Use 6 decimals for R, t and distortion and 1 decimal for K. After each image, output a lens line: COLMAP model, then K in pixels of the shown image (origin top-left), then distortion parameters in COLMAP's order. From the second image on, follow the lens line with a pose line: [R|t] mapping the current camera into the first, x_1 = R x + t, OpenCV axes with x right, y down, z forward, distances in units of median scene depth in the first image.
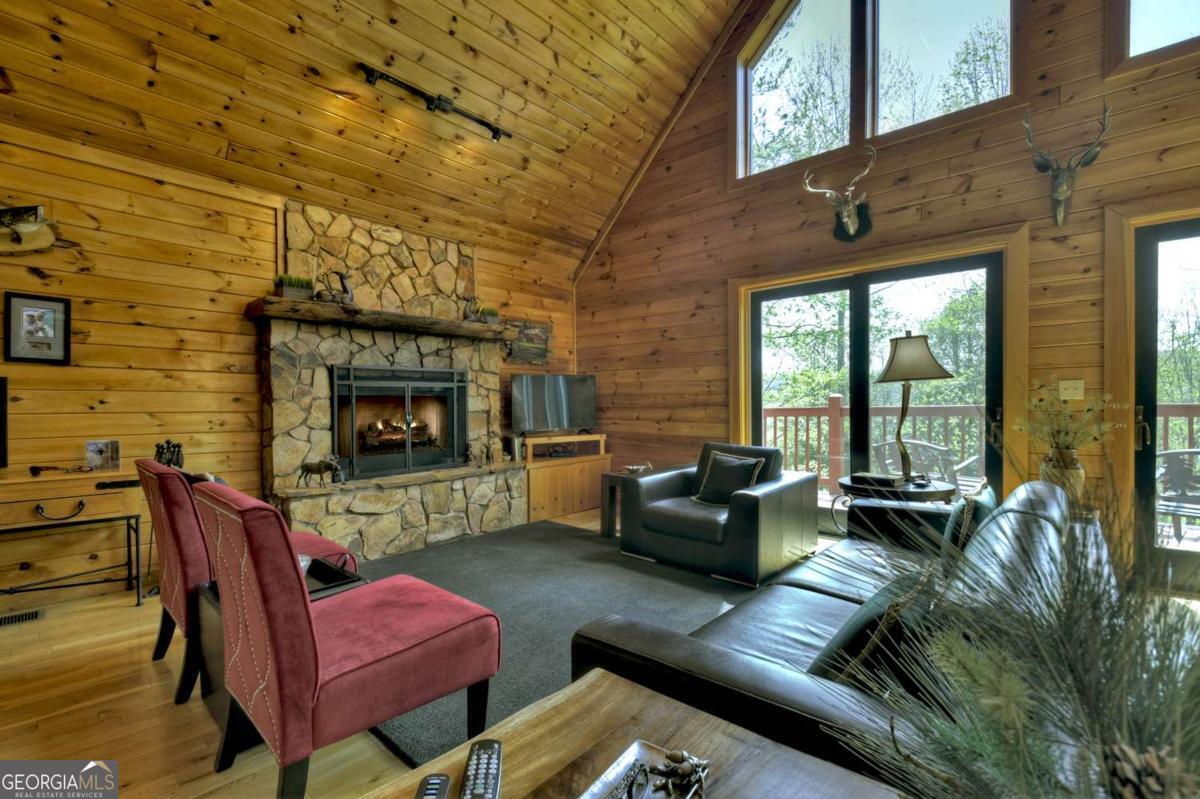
lens RADIAL K [[527.3, 0, 594.1], [0, 527.3, 407.6], [0, 0, 1]] dist [0.003589, -0.004817]
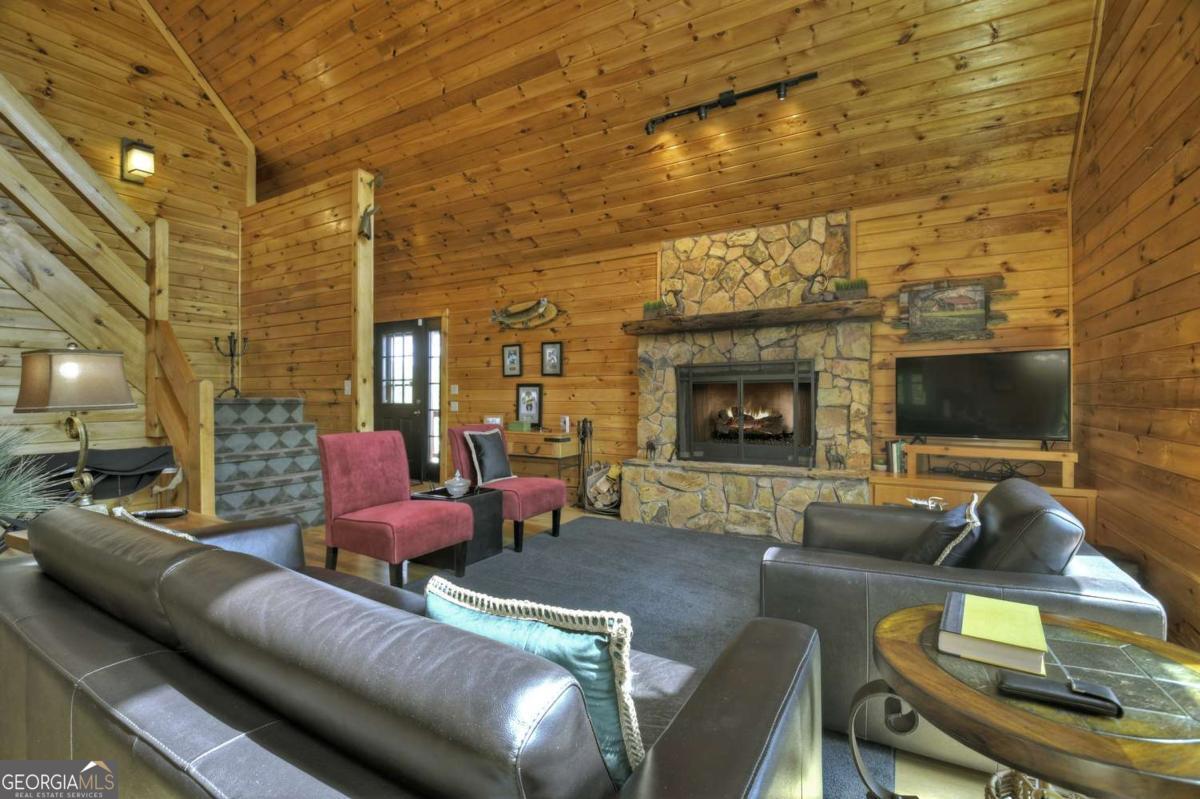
lens RADIAL K [[522.5, 0, 608.5], [0, 522.5, 407.7], [0, 0, 1]] dist [0.000883, -0.041539]
pose [[0.190194, 0.025083, -0.981426, 0.641267], [-0.007831, 0.999681, 0.024032, -0.008718], [0.981715, 0.003115, 0.190330, 0.572654]]
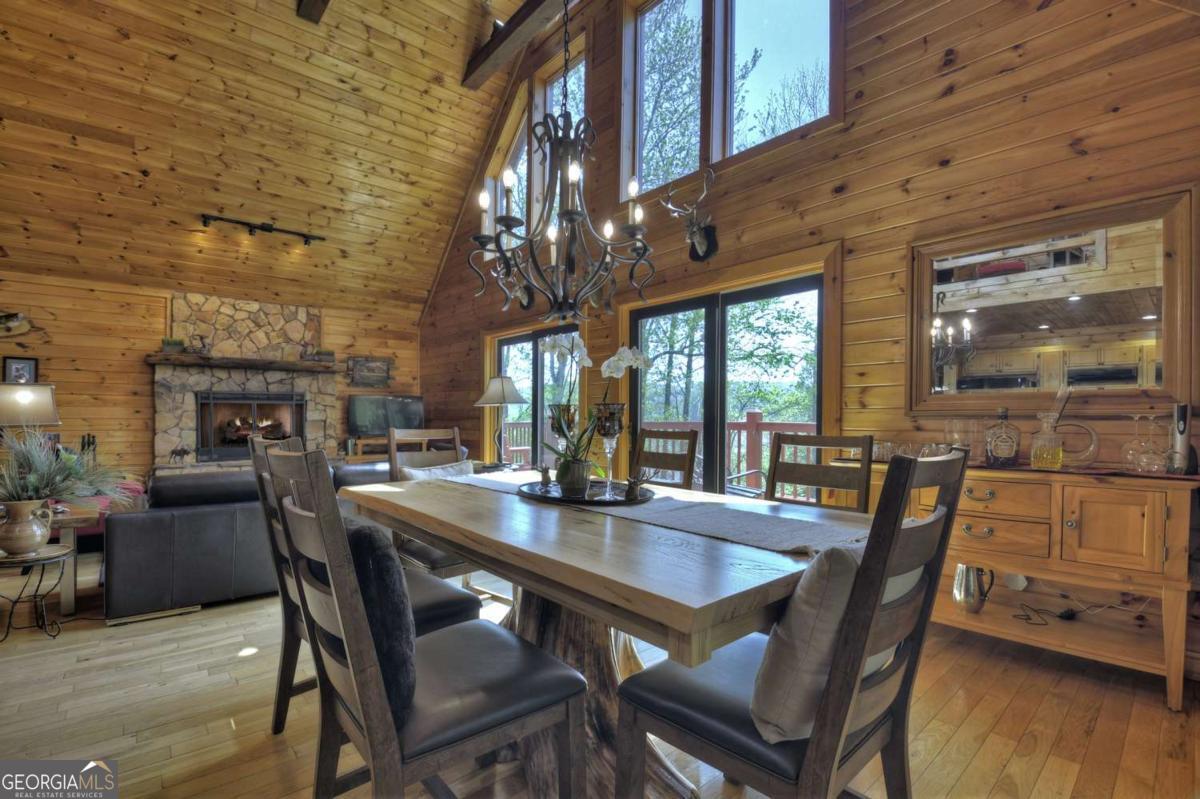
lens RADIAL K [[535.7, 0, 599.0], [0, 535.7, 415.2], [0, 0, 1]] dist [-0.009556, 0.000061]
pose [[0.991654, 0.014828, -0.128072, 0.901486], [-0.015485, 0.999872, -0.004140, -0.016273], [0.127994, 0.006088, 0.991756, -0.456201]]
